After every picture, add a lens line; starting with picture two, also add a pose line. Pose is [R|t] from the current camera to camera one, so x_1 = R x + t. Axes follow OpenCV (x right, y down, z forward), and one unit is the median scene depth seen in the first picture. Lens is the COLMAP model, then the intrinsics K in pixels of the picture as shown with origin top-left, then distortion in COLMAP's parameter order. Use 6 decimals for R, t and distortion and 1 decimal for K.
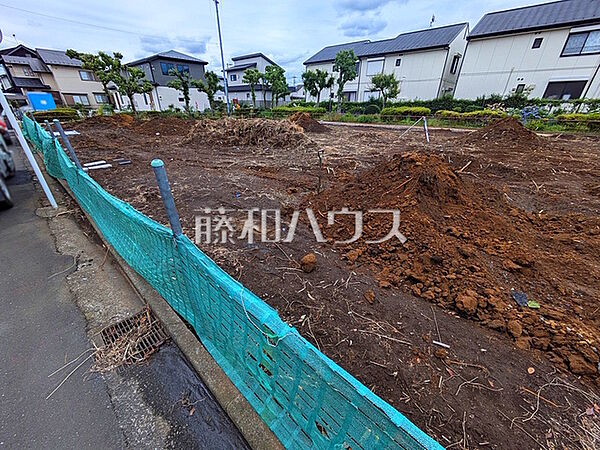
lens RADIAL K [[246.8, 0, 300.0], [0, 246.8, 225.0], [0, 0, 1]] dist [0.000518, -0.000232]
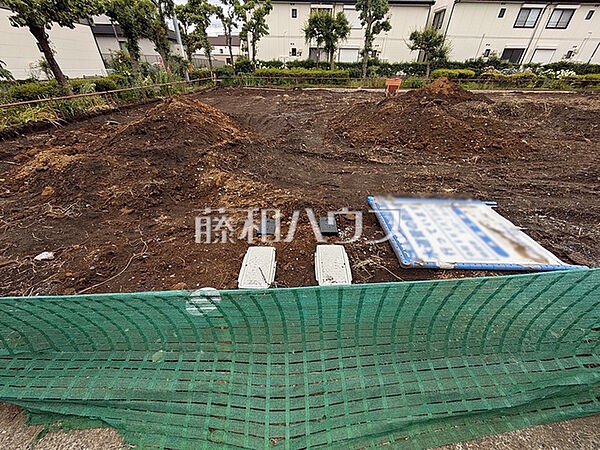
lens RADIAL K [[246.8, 0, 300.0], [0, 246.8, 225.0], [0, 0, 1]] dist [0.000518, -0.000232]
pose [[0.718328, -0.373053, 0.587228, -0.844805], [0.296634, 0.927739, 0.226513, -0.338952], [-0.629295, 0.011481, 0.777081, 0.692215]]
